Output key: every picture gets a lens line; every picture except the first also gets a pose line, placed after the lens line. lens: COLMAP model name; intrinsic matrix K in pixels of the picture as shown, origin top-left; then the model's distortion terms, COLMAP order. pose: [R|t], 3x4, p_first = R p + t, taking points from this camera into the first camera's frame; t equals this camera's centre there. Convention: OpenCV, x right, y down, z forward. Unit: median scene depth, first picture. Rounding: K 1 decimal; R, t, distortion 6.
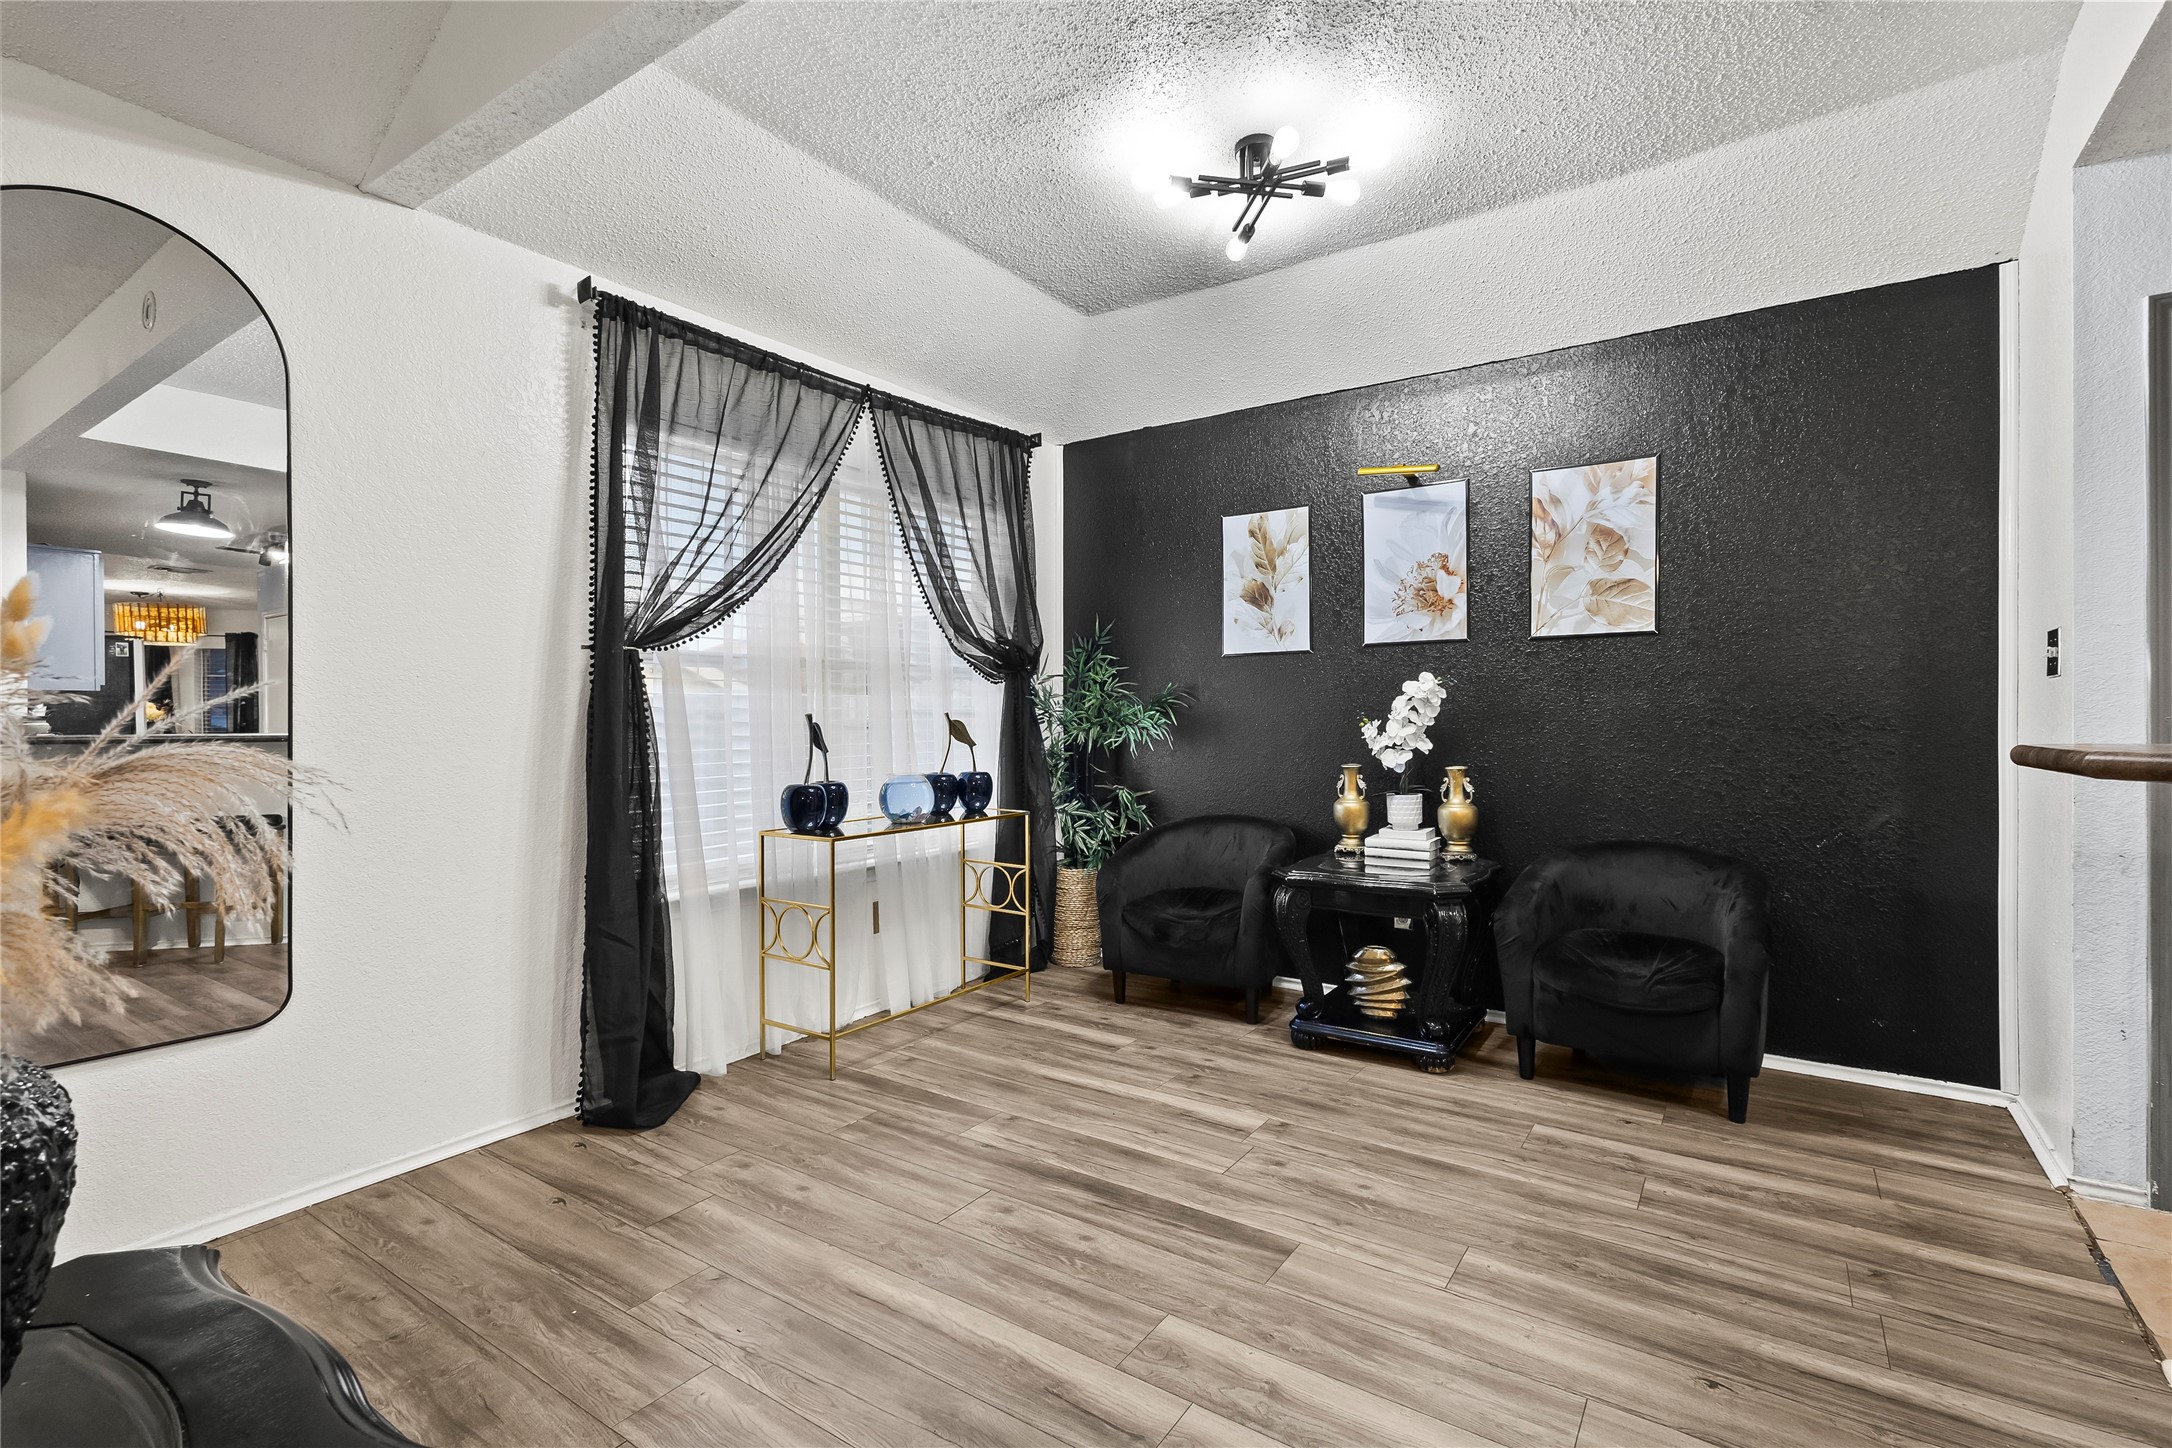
lens RADIAL K [[990.8, 0, 1086.0], [0, 990.8, 724.0], [0, 0, 1]] dist [0.003581, 0.000455]
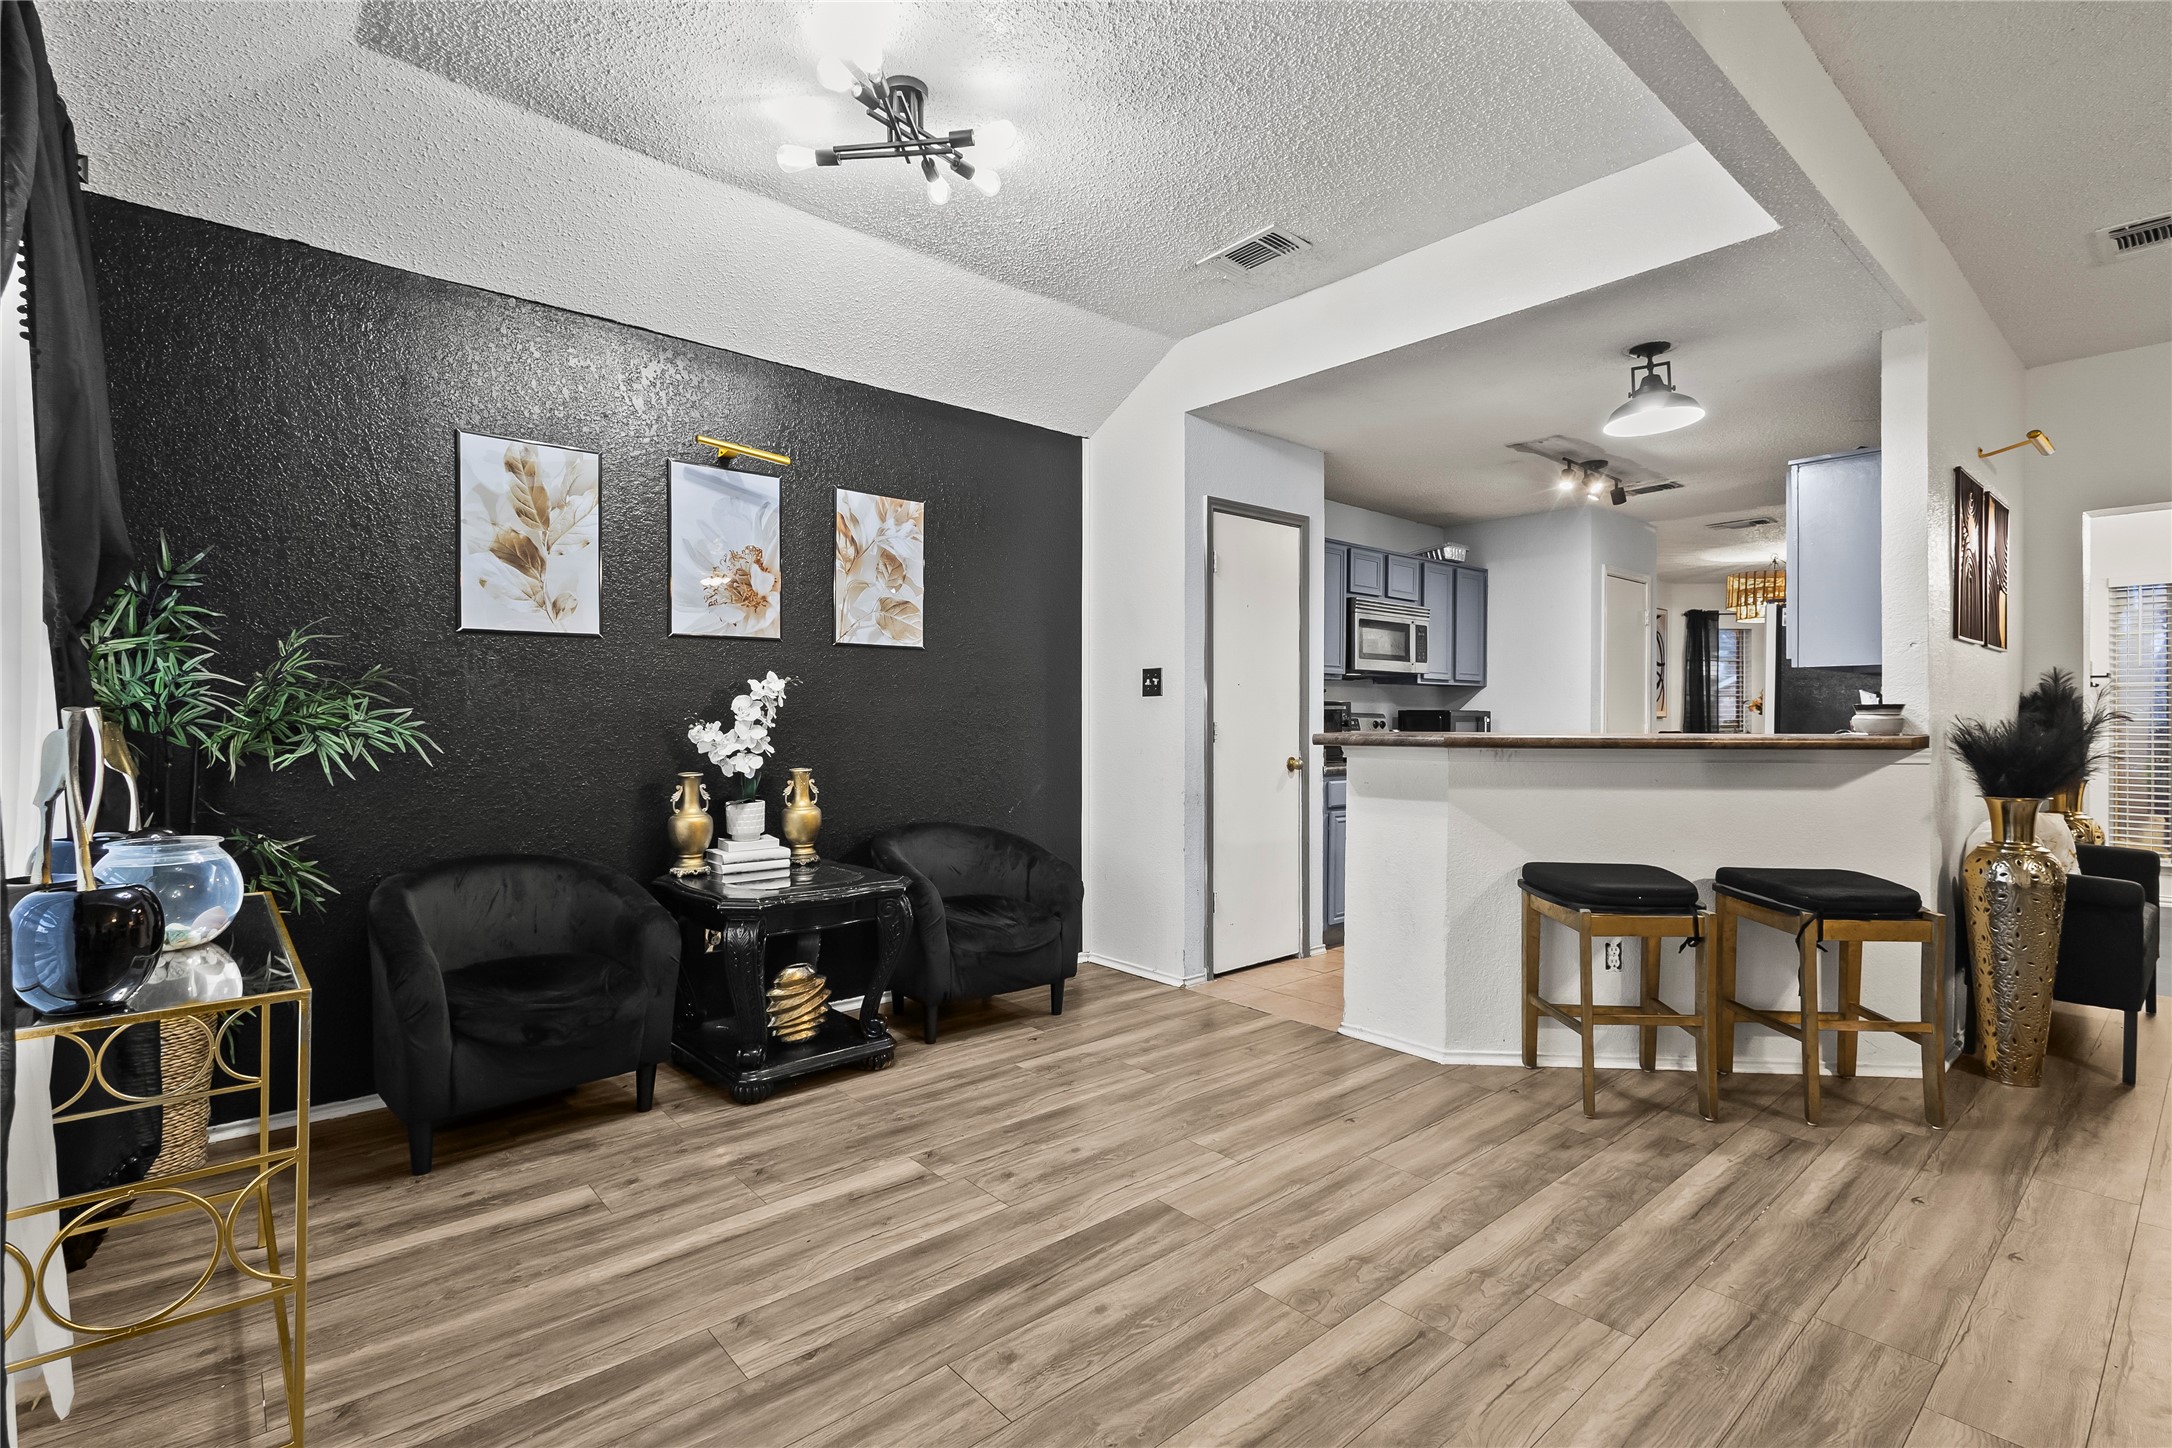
lens RADIAL K [[1005.7, 0, 1086.2], [0, 1005.7, 715.2], [0, 0, 1]] dist [0.008135, 0.000238]
pose [[0.251538, 0.004724, 0.967836, -0.531322], [0.003975, 0.999975, -0.005914, -0.003096], [-0.967839, 0.005335, 0.251513, 0.476097]]
